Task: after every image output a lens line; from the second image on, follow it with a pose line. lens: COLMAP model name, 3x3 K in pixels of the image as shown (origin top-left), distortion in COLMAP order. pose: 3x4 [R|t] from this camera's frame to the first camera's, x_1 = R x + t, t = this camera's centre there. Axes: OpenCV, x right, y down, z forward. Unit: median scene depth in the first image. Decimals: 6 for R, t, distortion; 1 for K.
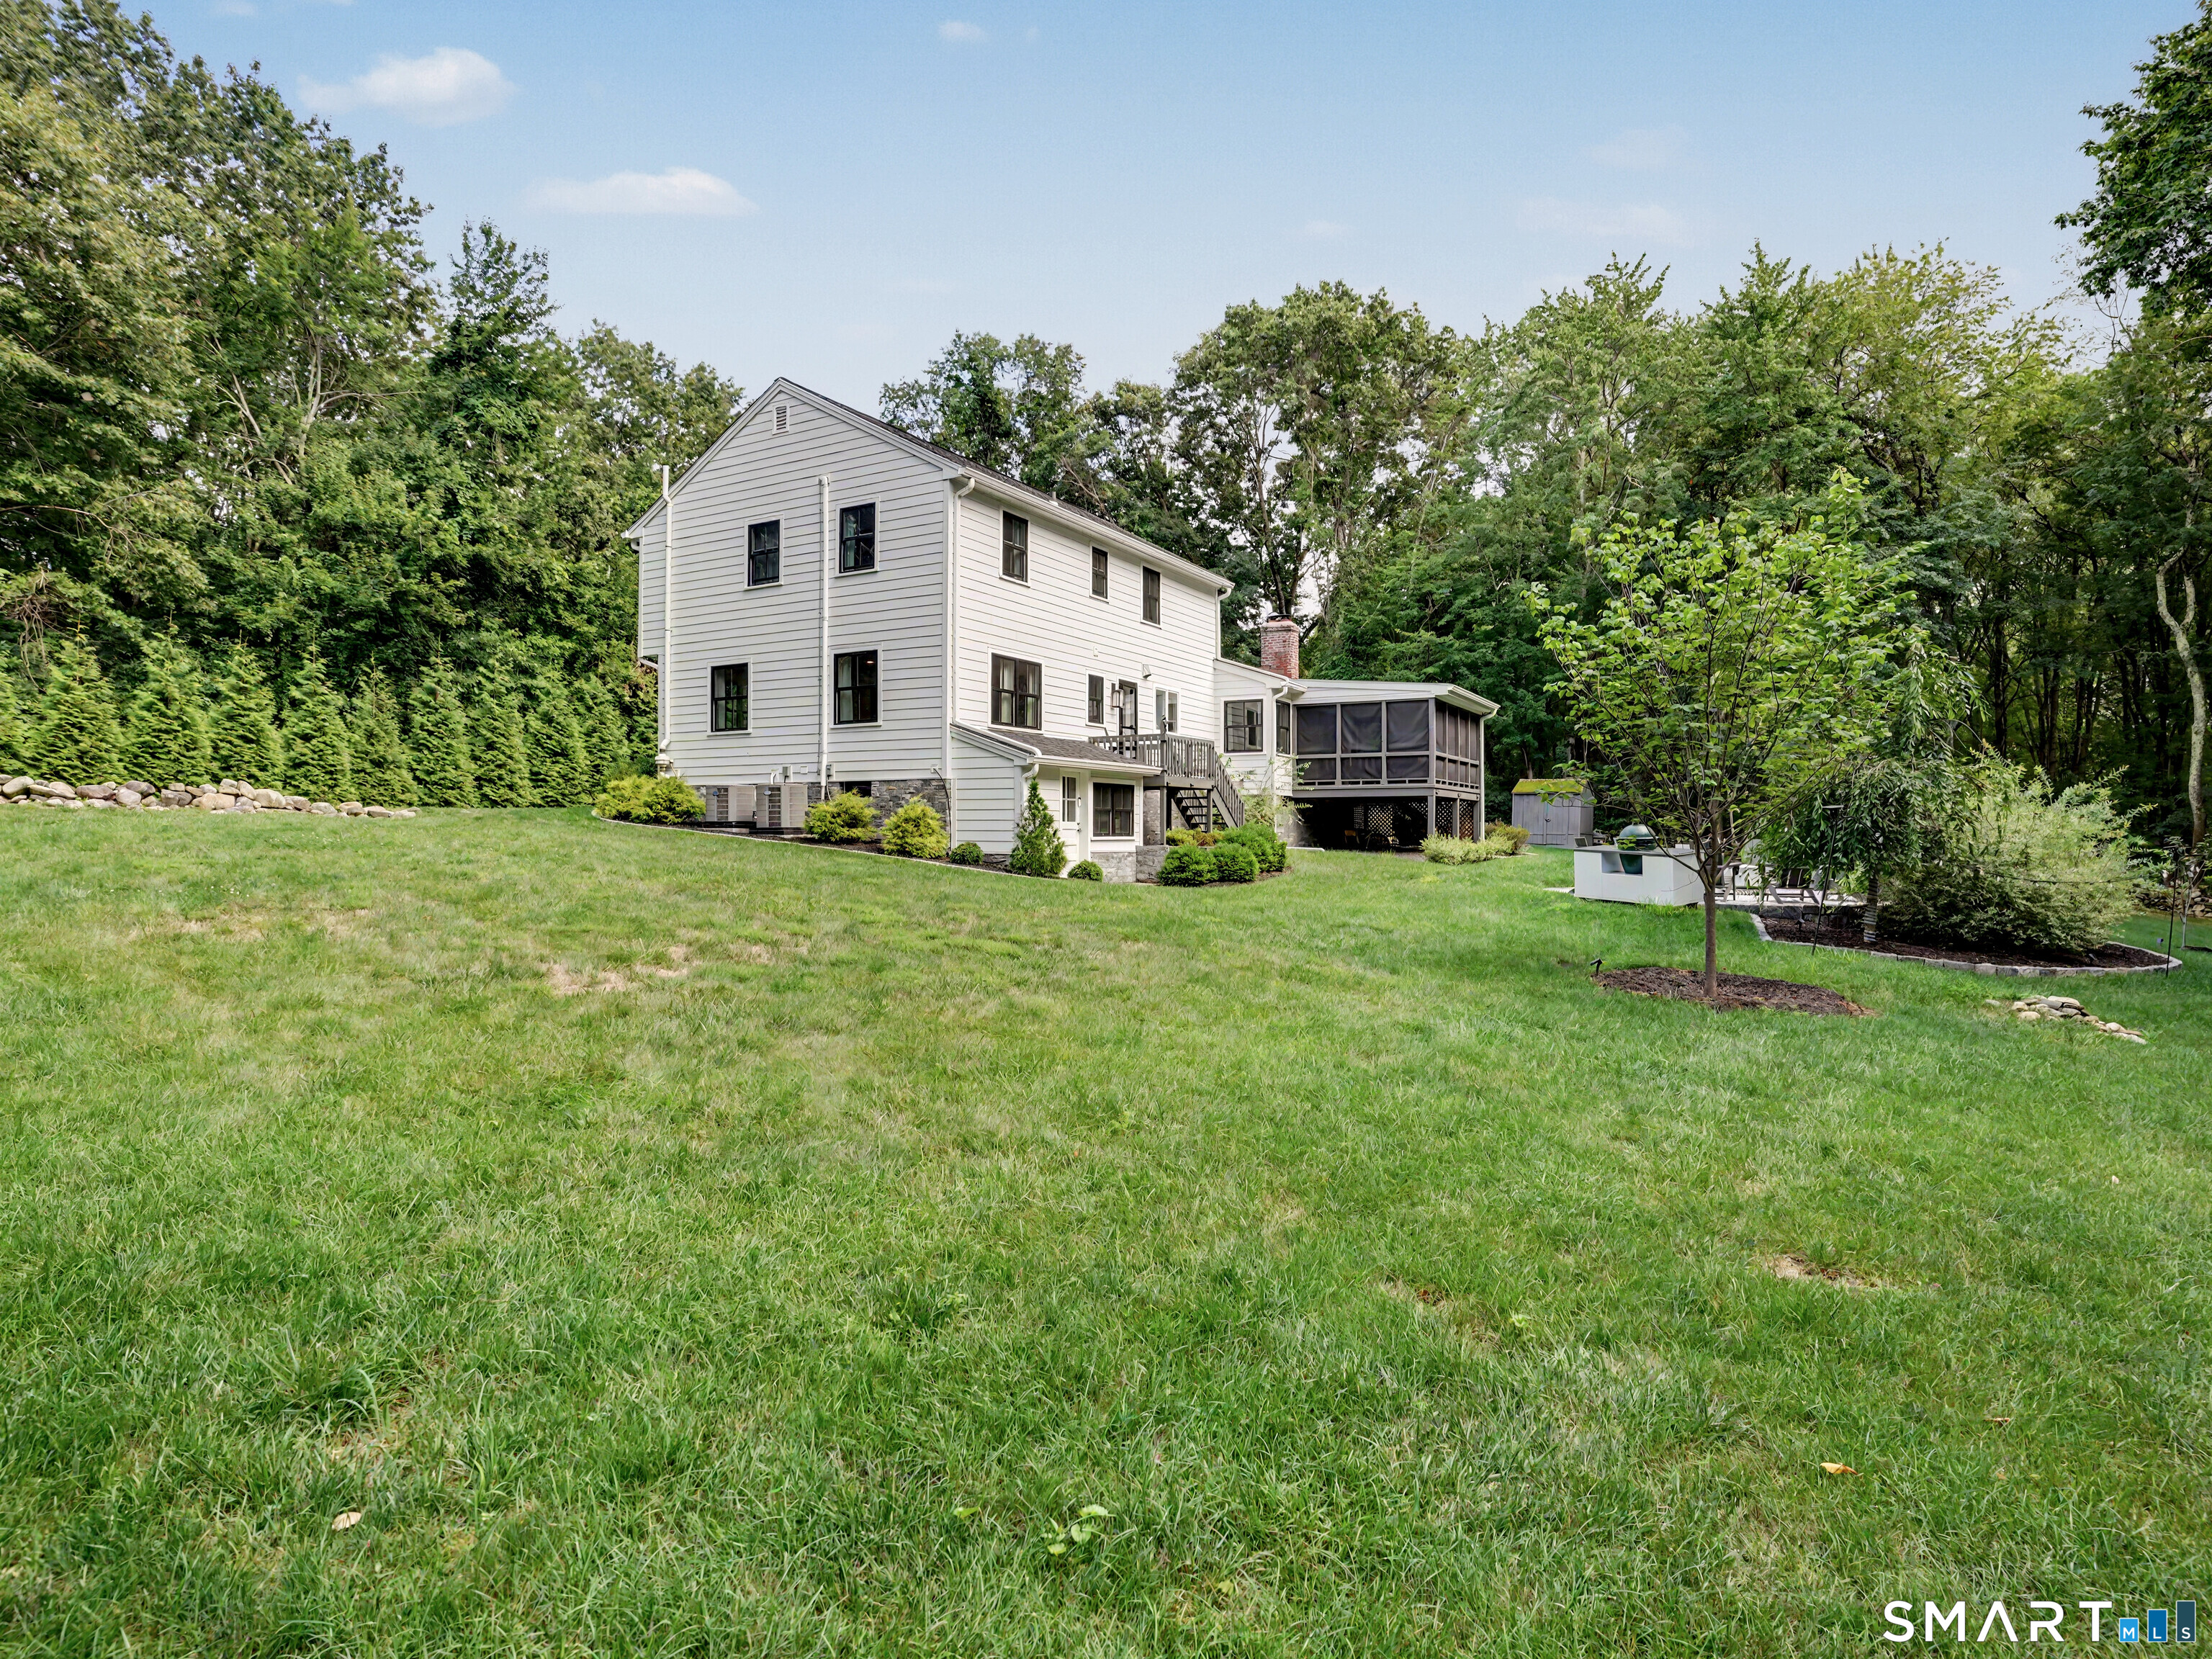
lens RADIAL K [[1234.2, 0, 1099.8], [0, 1234.2, 835.7], [0, 0, 1]] dist [-0.071250, 0.024429]
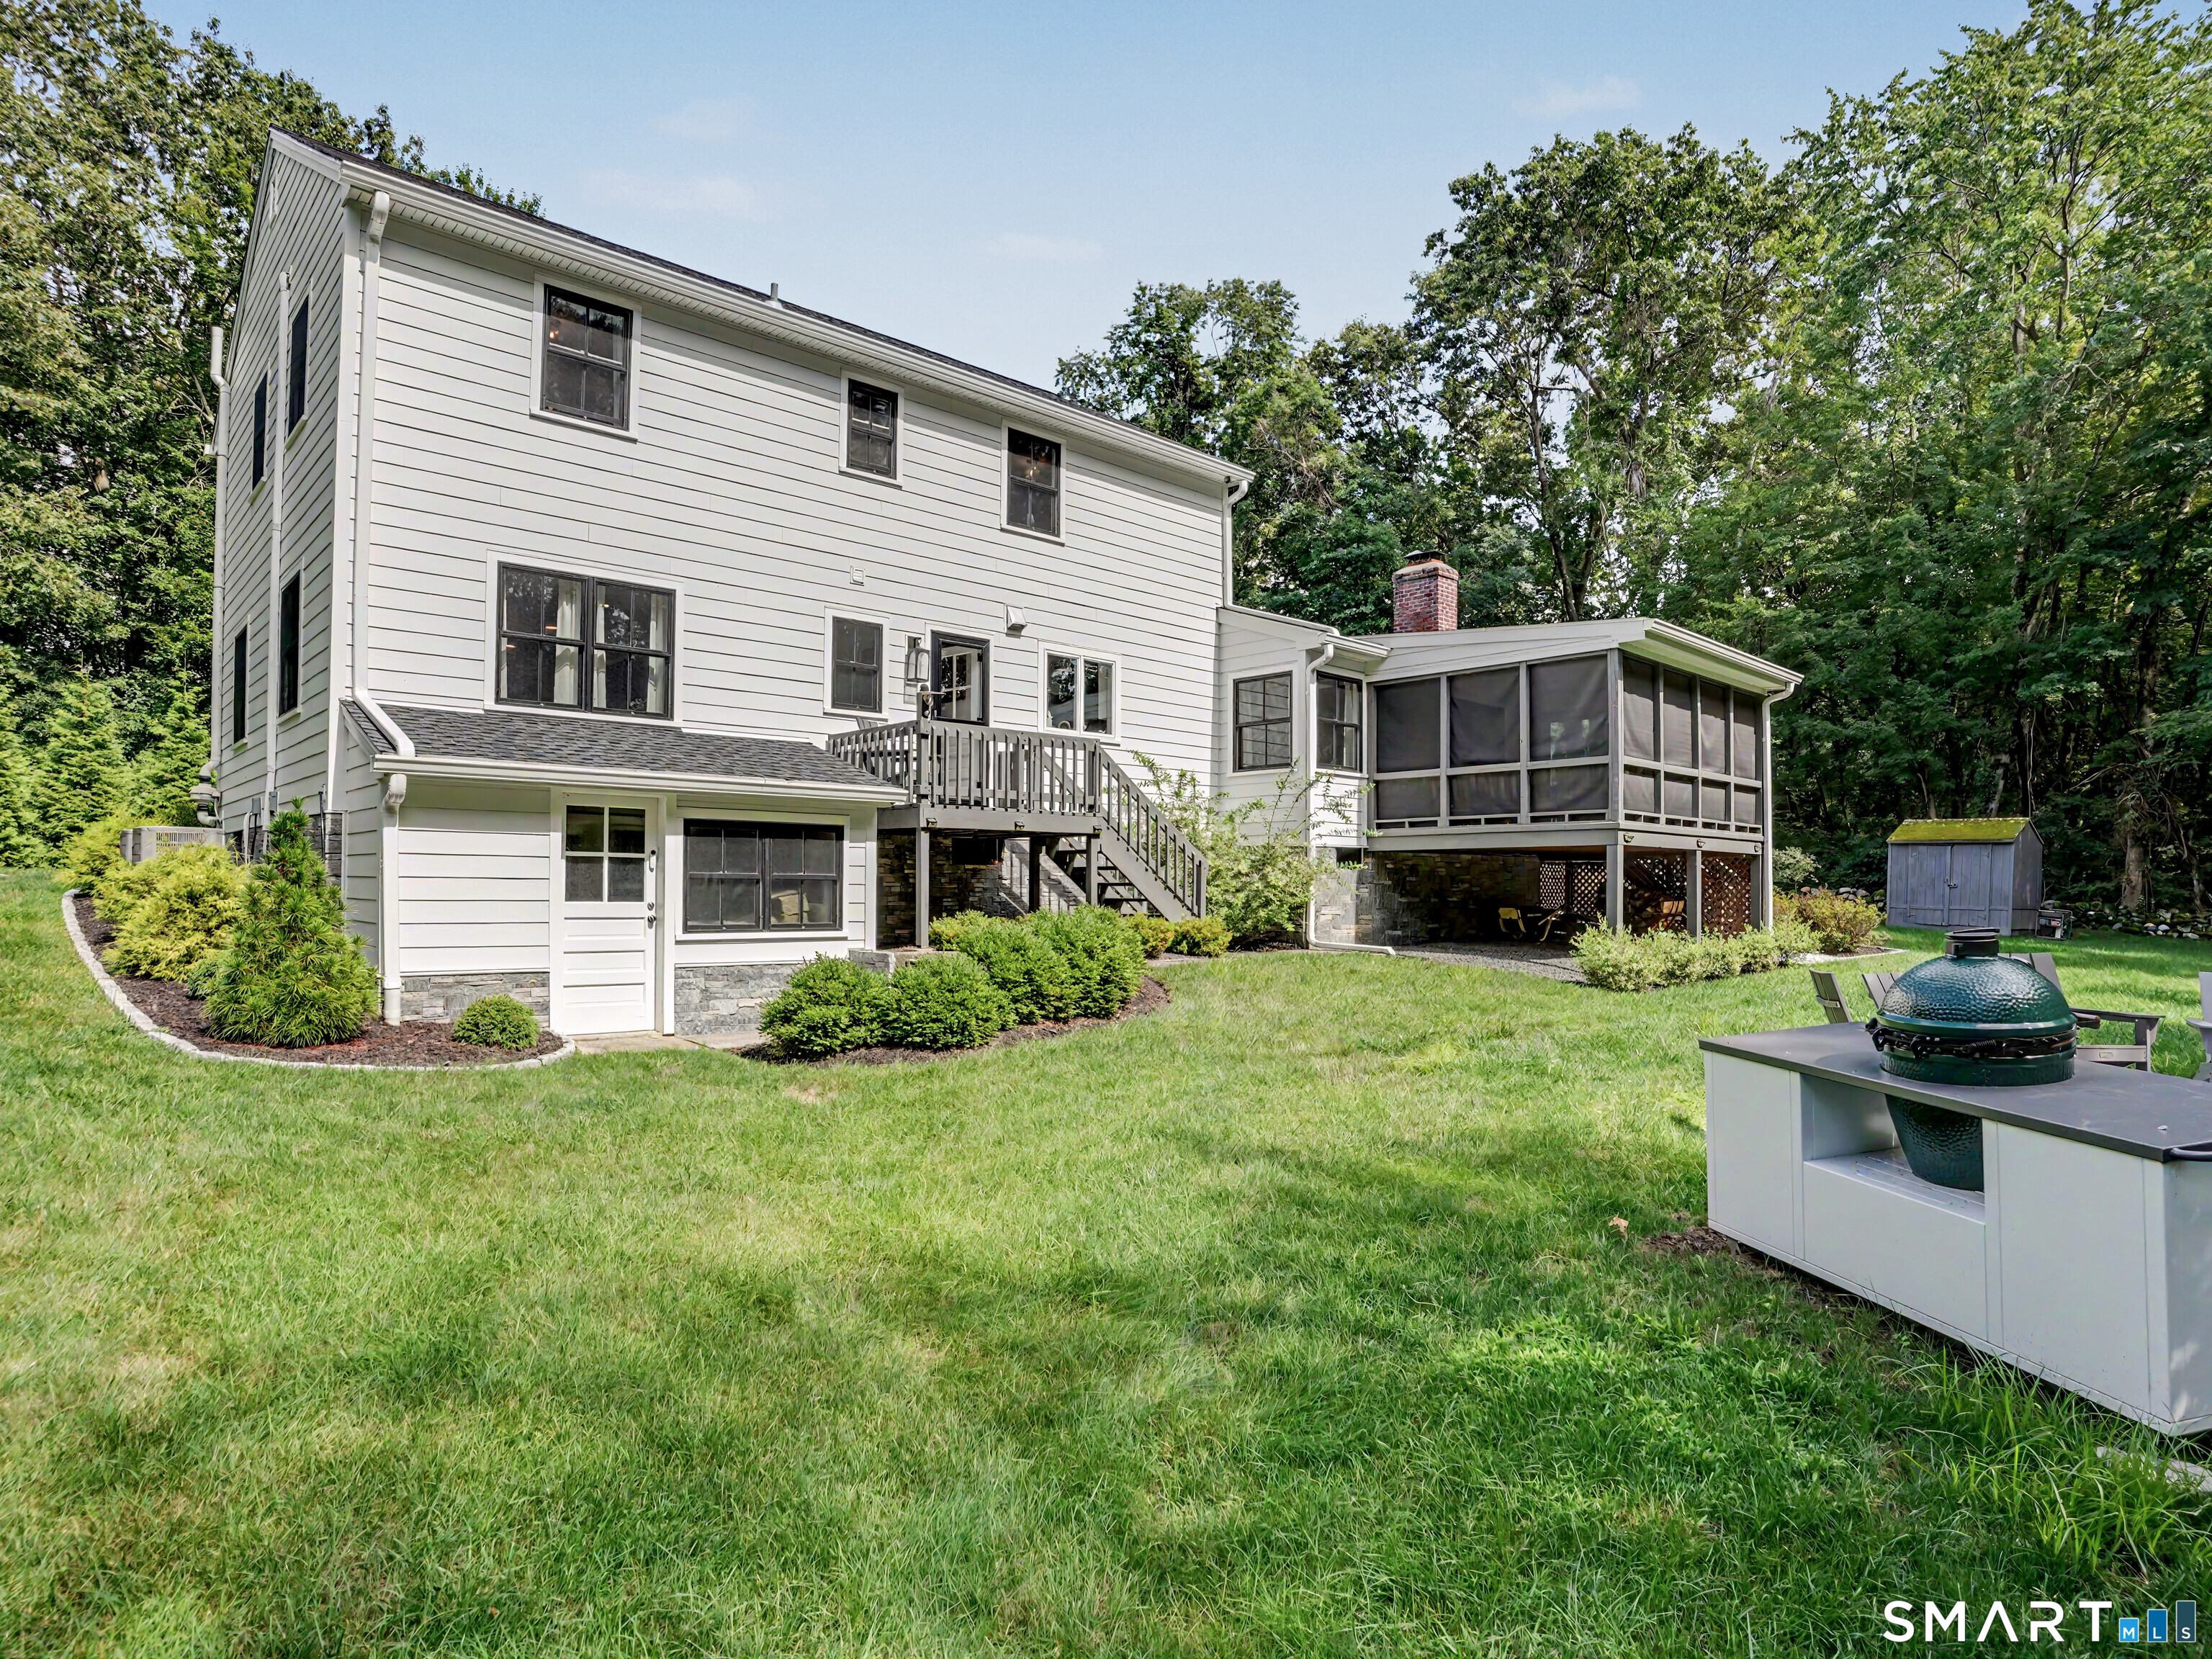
lens RADIAL K [[1234.2, 0, 1092.1], [0, 1234.2, 867.6], [0, 0, 1]] dist [-0.071250, 0.024429]
pose [[0.950470, 0.001084, -0.310814, 0.211507], [-0.007091, 0.999809, -0.018197, -0.012543], [0.310735, 0.019500, 0.950296, 0.439713]]
